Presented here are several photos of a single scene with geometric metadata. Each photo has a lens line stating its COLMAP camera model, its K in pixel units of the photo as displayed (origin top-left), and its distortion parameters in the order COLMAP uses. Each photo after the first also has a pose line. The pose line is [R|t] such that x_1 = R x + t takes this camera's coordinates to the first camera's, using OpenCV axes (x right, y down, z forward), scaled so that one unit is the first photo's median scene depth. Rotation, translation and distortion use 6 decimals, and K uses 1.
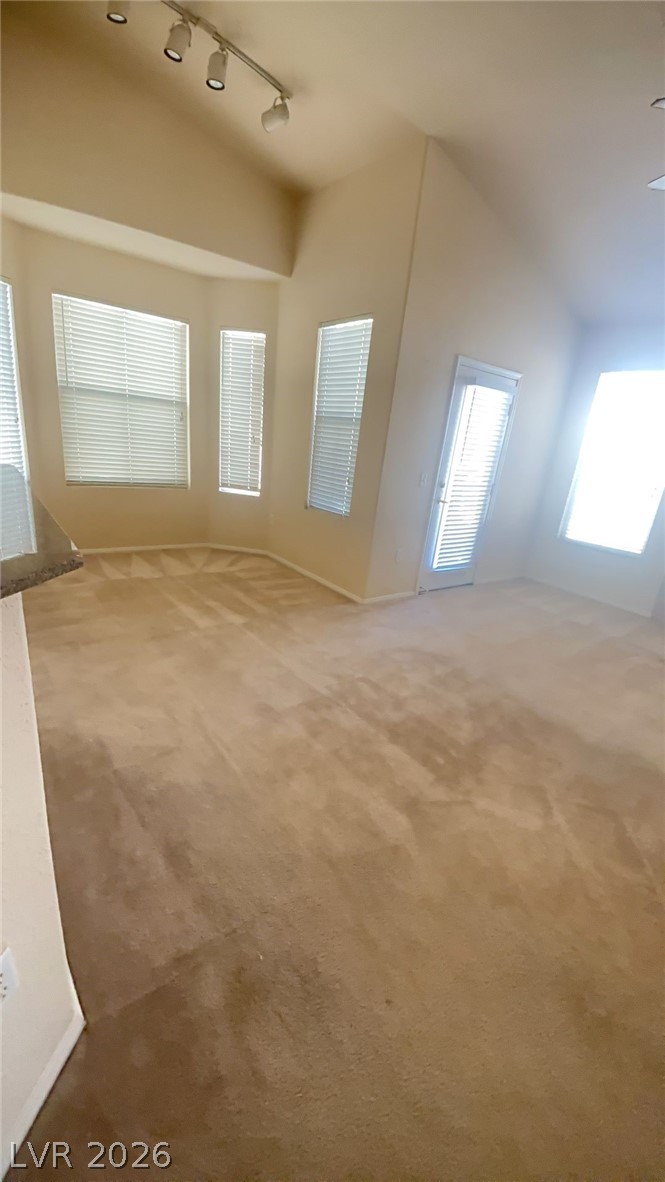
lens RADIAL K [[451.8, 0, 332.5], [0, 451.8, 591.0], [0, 0, 1]] dist [0.076270, -0.035993]
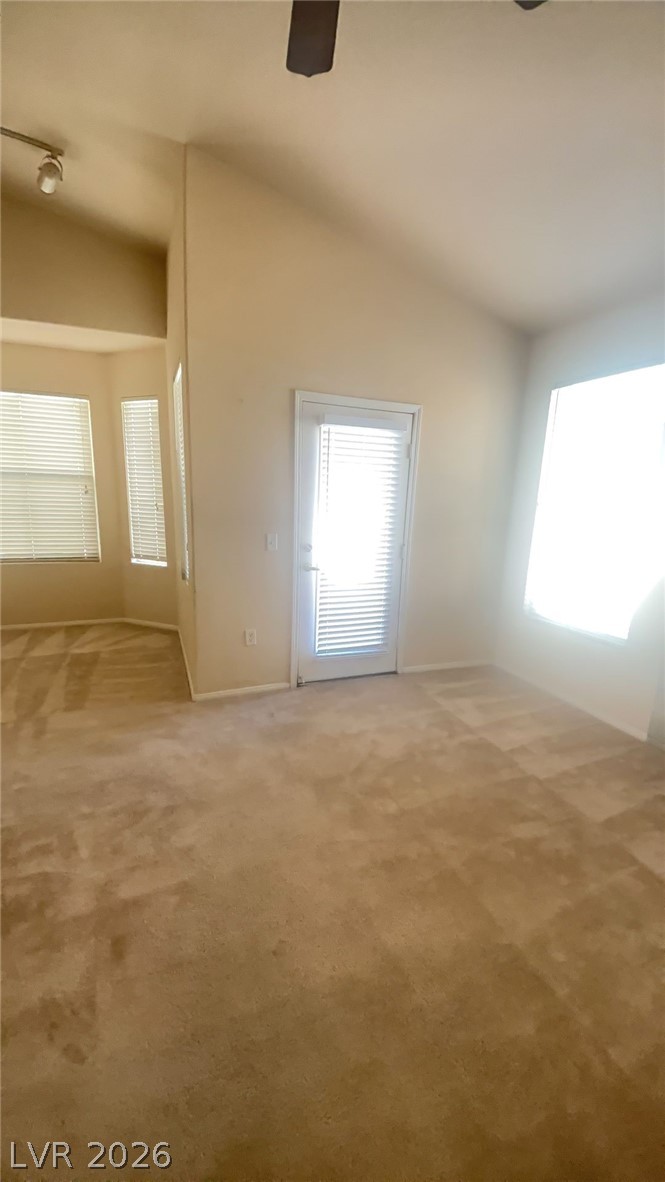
lens RADIAL K [[451.8, 0, 332.5], [0, 451.8, 591.0], [0, 0, 1]] dist [0.076270, -0.035993]
pose [[0.959535, -0.015180, -0.281179, 0.488107], [-0.024062, 0.990474, -0.135584, -0.052623], [0.280558, 0.136864, 0.950029, 0.274295]]
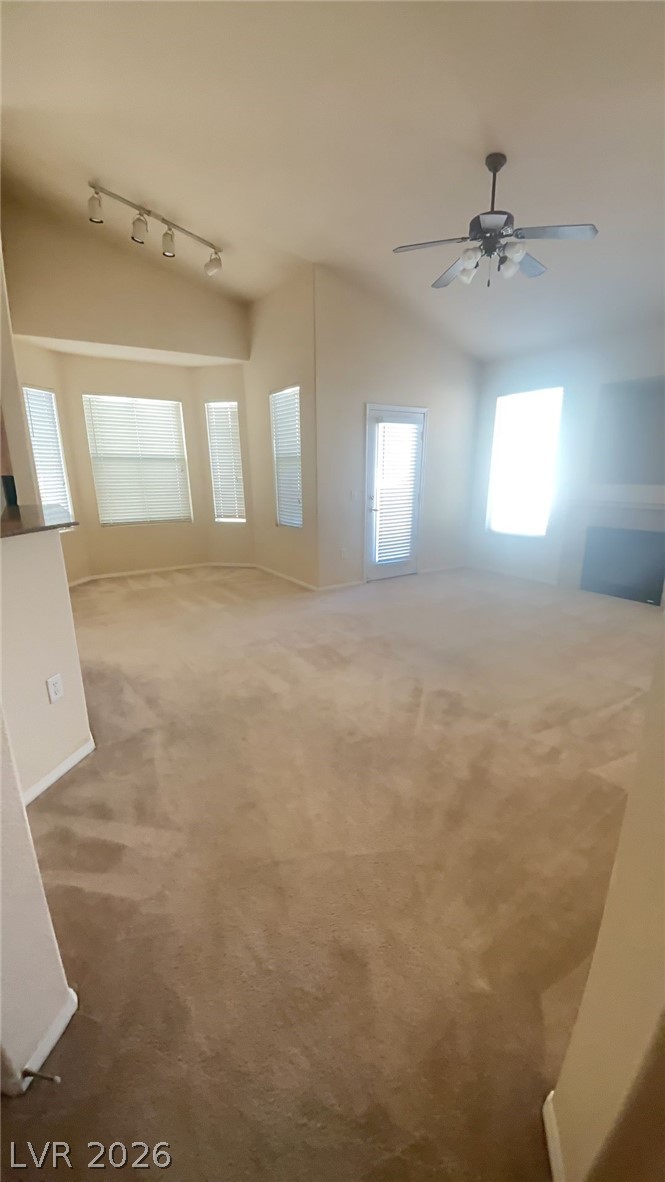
lens RADIAL K [[450.9, 0, 332.5], [0, 450.9, 591.0], [0, 0, 1]] dist [0.105774, -0.000029]
pose [[0.991852, -0.089544, -0.090619, 0.217773], [0.082879, 0.993746, -0.074826, 0.123017], [0.096752, 0.066706, 0.993071, -0.293167]]
